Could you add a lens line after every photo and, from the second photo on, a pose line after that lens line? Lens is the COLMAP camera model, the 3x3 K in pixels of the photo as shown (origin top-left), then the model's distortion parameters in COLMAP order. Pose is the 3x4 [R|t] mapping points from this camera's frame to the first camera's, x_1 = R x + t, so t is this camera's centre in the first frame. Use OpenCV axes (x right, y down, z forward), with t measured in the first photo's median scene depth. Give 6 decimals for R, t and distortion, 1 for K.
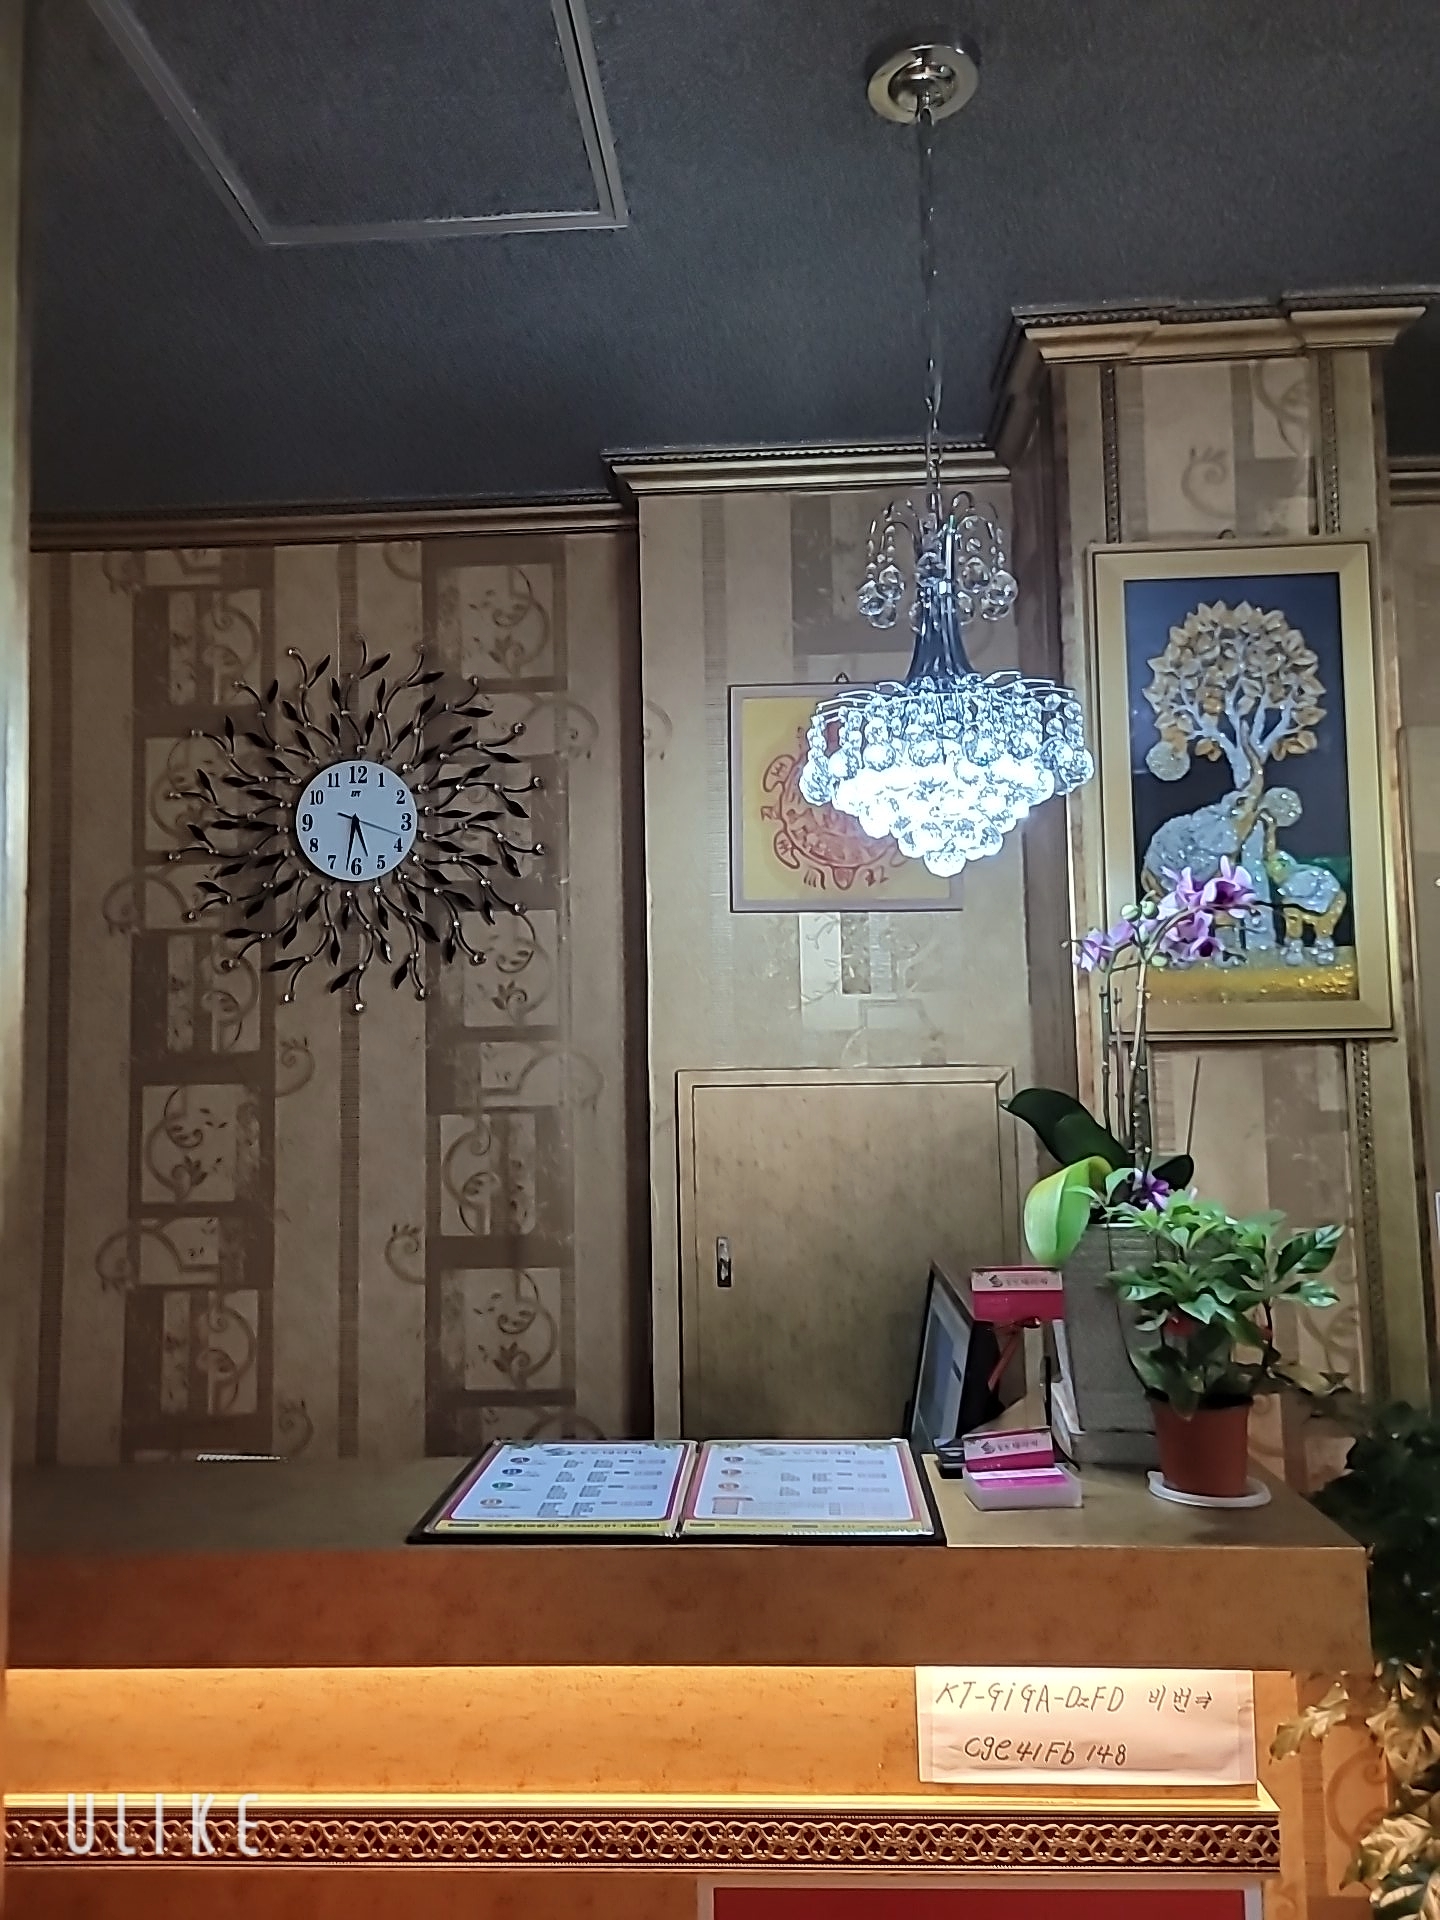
lens RADIAL K [[1397.6, 0, 716.3], [0, 1397.6, 961.4], [0, 0, 1]] dist [0.059704, 0.000440]
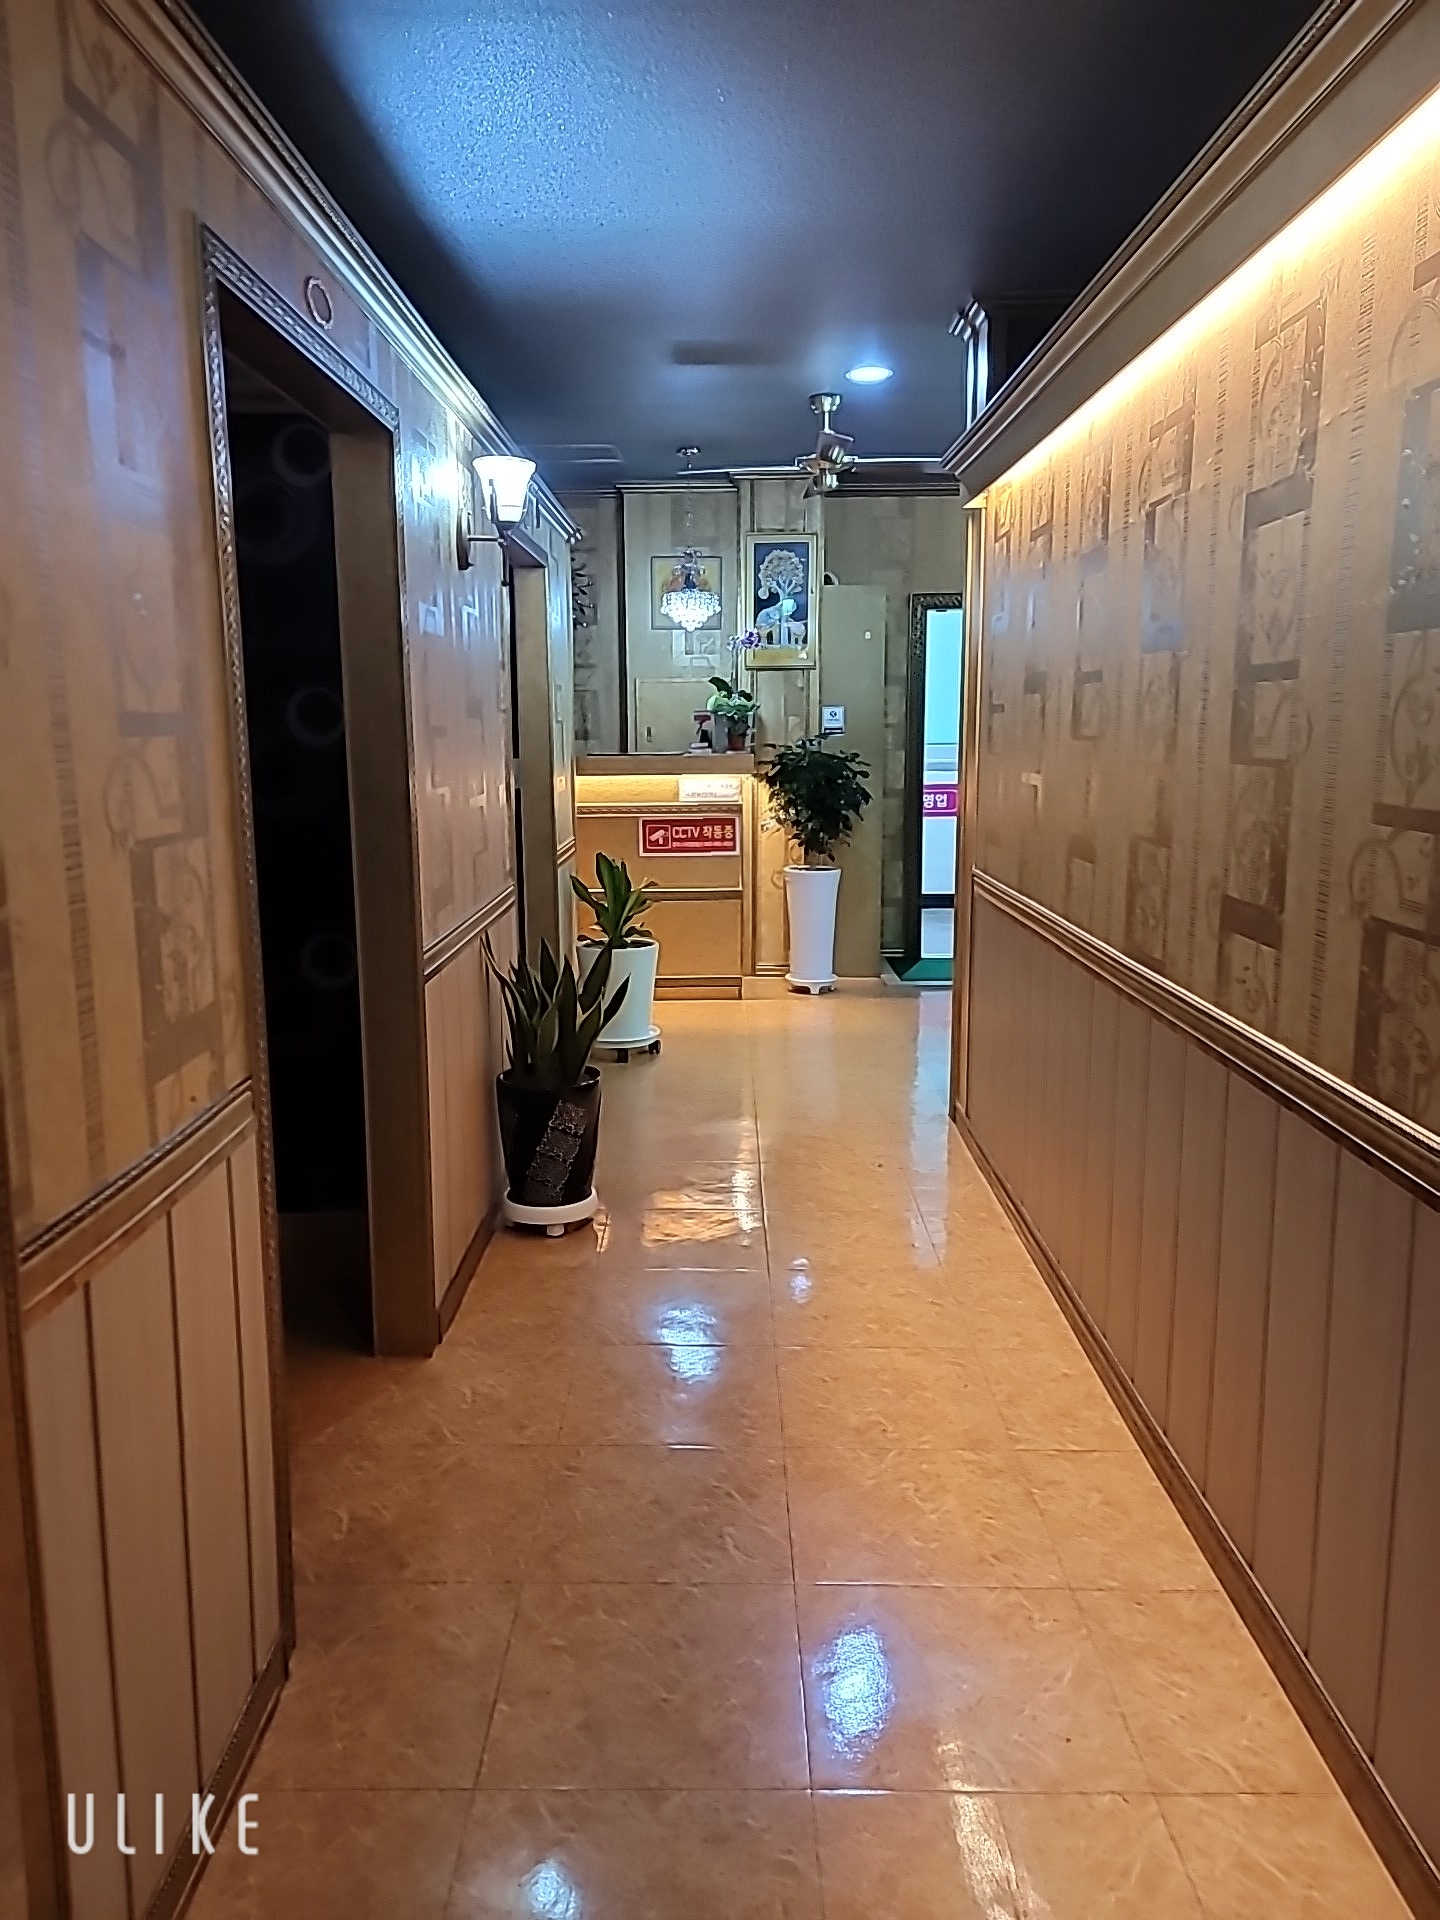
lens RADIAL K [[1397.6, 0, 701.8], [0, 1397.6, 966.4], [0, 0, 1]] dist [0.059704, 0.000440]
pose [[0.999656, 0.008676, 0.024758, 0.065679], [-0.014322, 0.971163, 0.237986, -0.062631], [-0.021980, -0.238258, 0.970953, -2.968447]]
